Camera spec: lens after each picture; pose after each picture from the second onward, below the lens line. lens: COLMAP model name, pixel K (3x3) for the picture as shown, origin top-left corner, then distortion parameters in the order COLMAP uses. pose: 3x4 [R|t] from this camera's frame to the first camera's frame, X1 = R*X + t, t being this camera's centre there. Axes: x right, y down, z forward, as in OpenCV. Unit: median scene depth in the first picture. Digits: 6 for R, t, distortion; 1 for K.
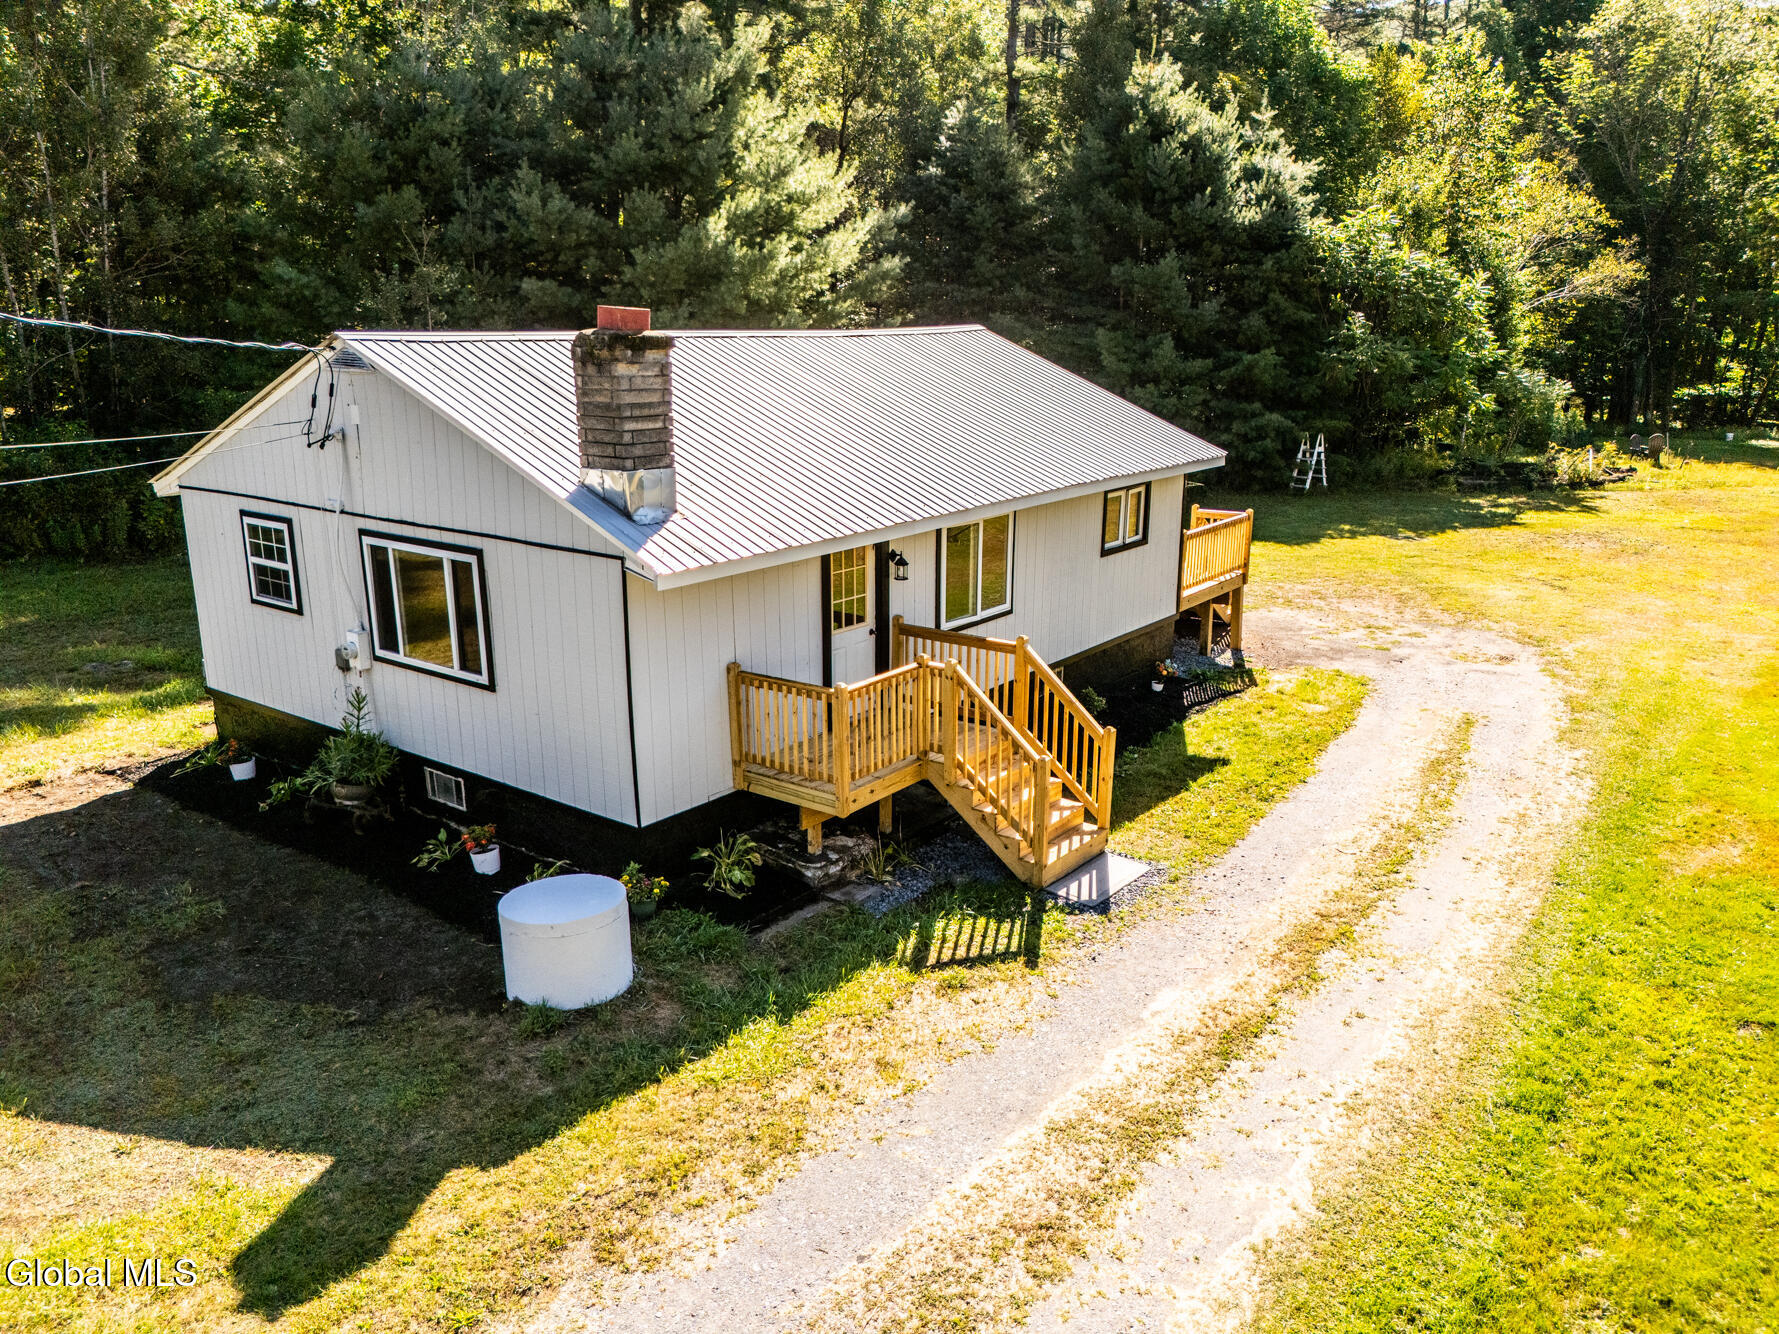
lens RADIAL K [[1324.4, 0, 916.4], [0, 1324.4, 662.8], [0, 0, 1]] dist [0.043069, -0.038773]
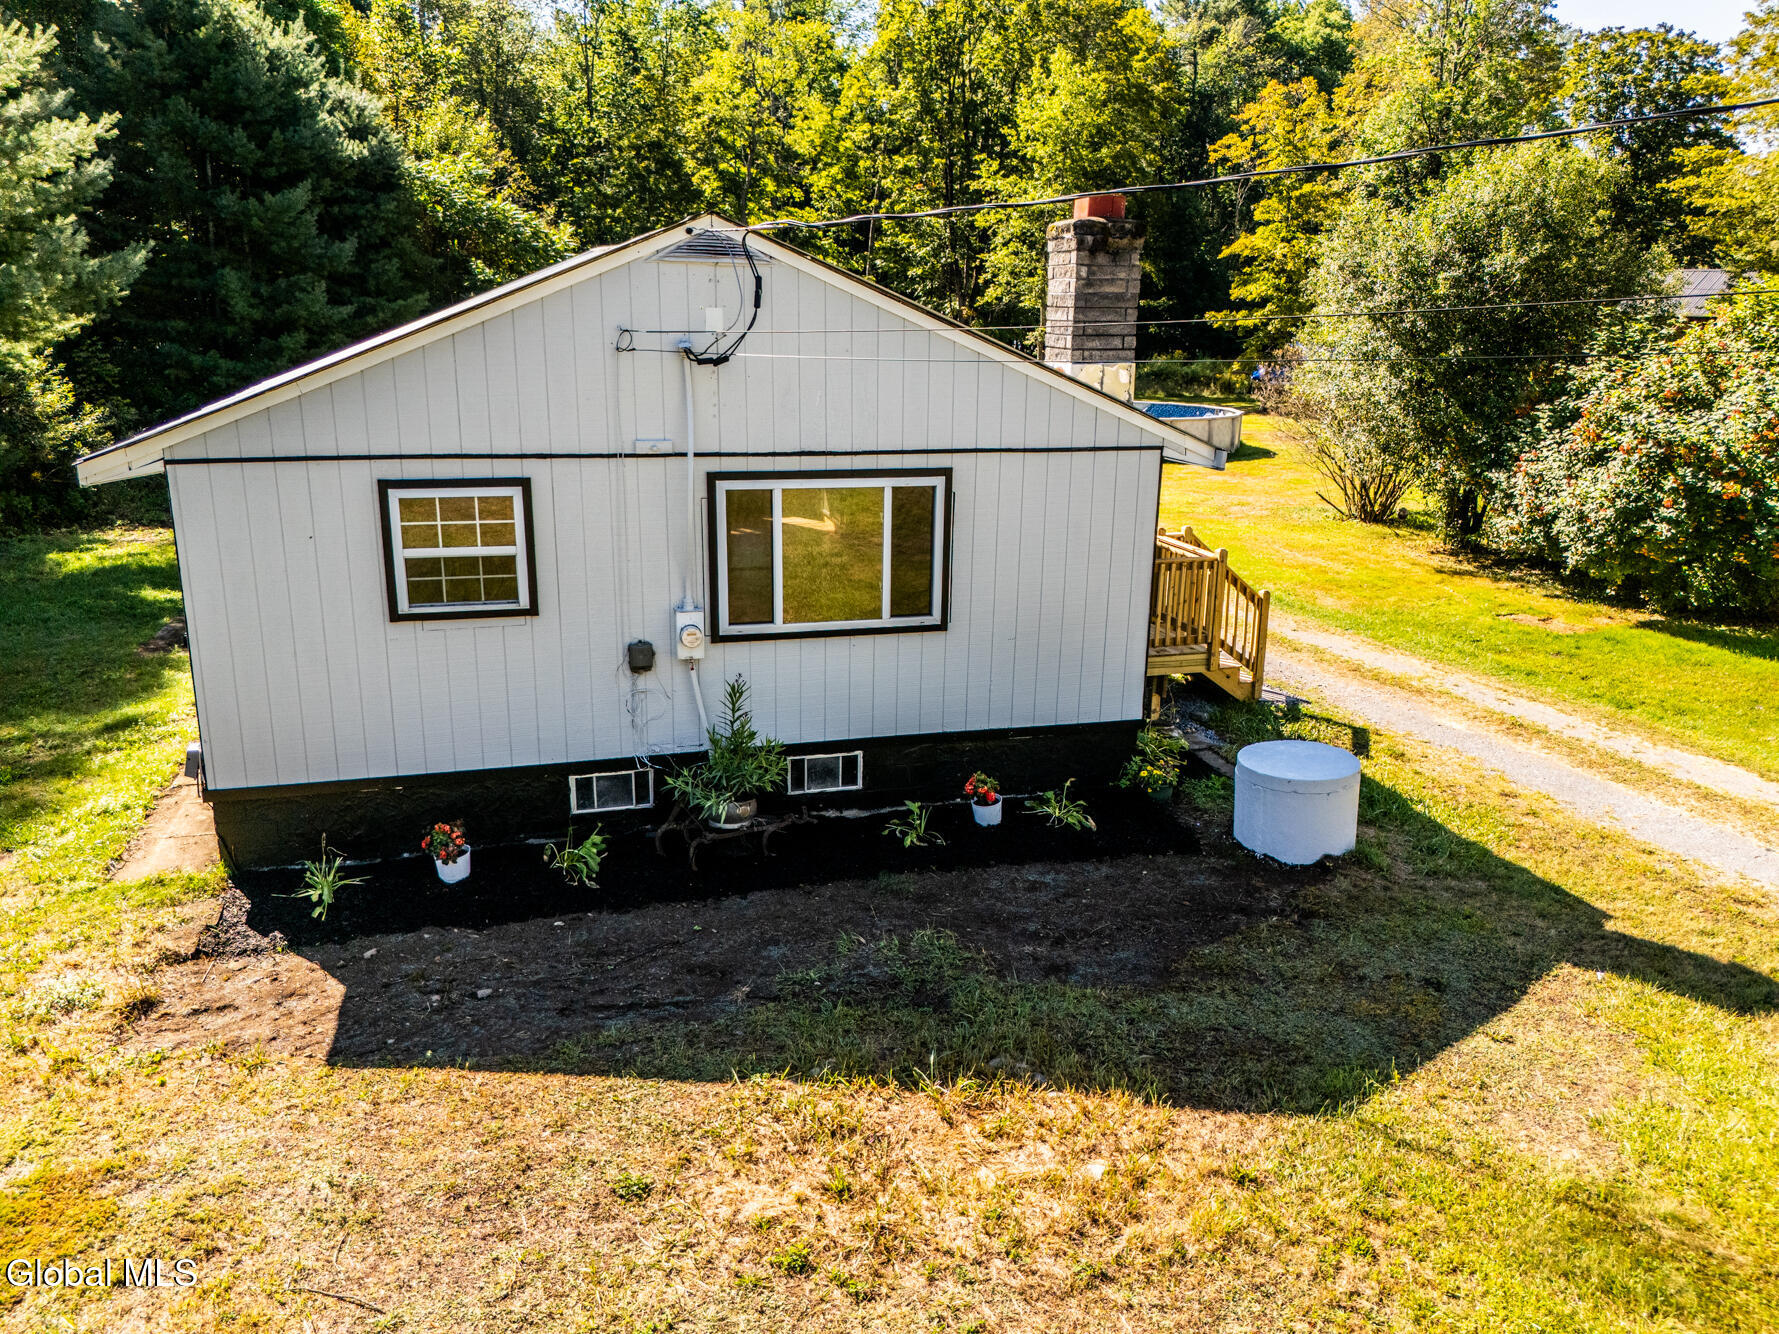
lens RADIAL K [[1324.4, 0, 916.4], [0, 1324.4, 662.8], [0, 0, 1]] dist [0.043069, -0.038773]
pose [[0.606580, -0.206245, 0.767804, -0.890624], [0.187596, 0.975624, 0.113865, -0.053951], [-0.772573, 0.074969, 0.630485, 0.404019]]
